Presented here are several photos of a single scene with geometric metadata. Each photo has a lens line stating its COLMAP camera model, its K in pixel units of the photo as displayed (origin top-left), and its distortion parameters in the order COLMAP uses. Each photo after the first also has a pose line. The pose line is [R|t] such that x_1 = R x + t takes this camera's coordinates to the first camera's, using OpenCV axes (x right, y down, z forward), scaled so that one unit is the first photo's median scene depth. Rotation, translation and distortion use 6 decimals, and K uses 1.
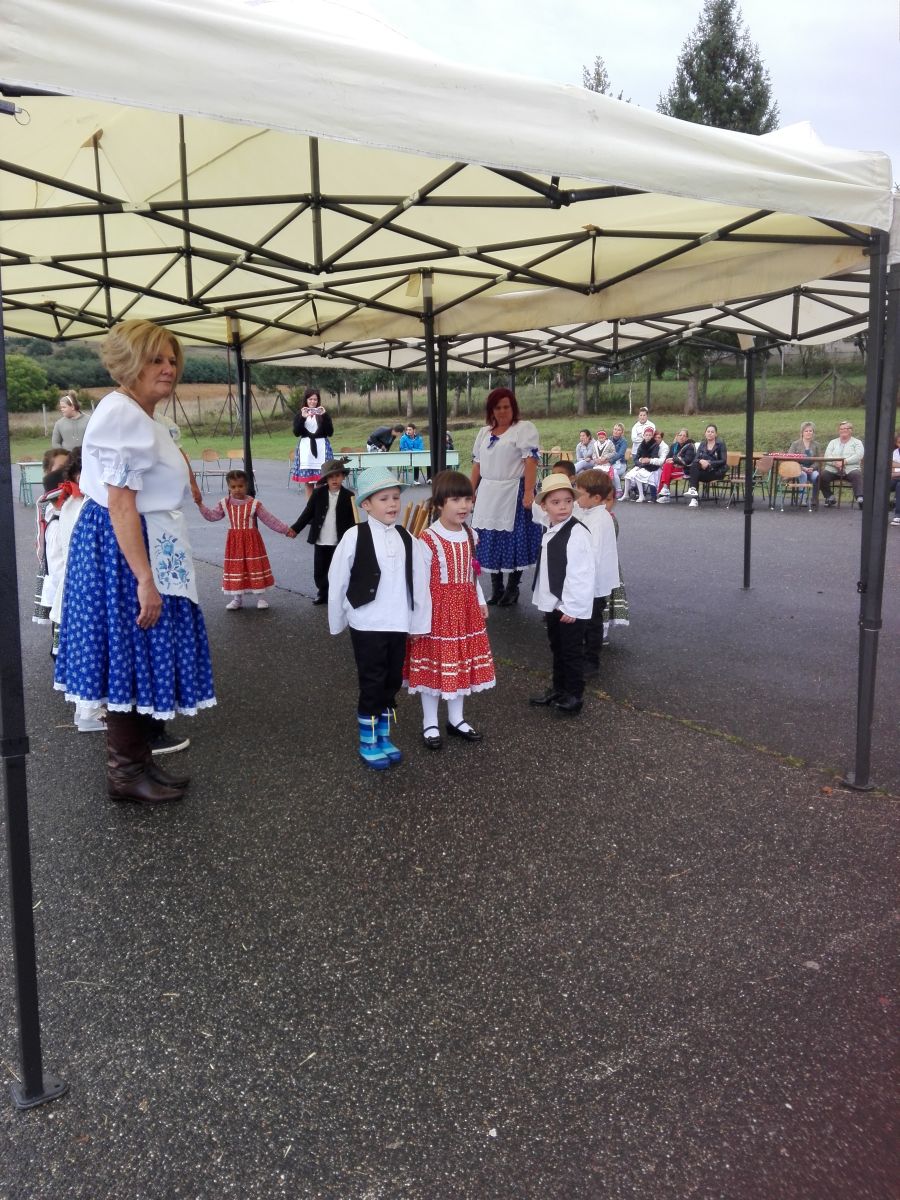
lens RADIAL K [[1005.4, 0, 482.8], [0, 1005.4, 588.2], [0, 0, 1]] dist [0.190109, -0.383535]
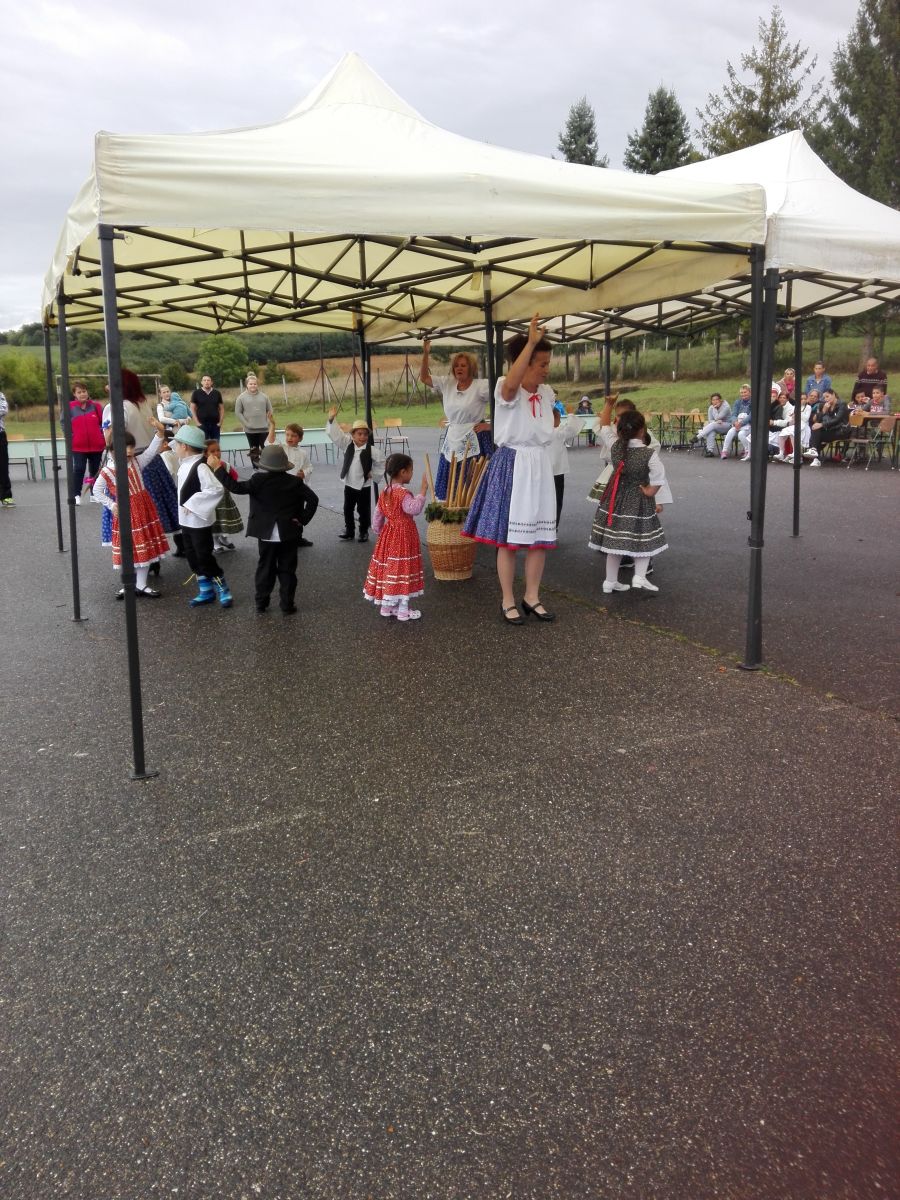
lens RADIAL K [[995.9, 0, 450.0], [0, 995.9, 600.0], [0, 0, 1]] dist [0.044655, -0.081123]
pose [[0.980482, 0.018387, -0.195748, 0.165010], [-0.009201, 0.998818, 0.047736, 0.033945], [0.196394, -0.045003, 0.979492, -0.232857]]
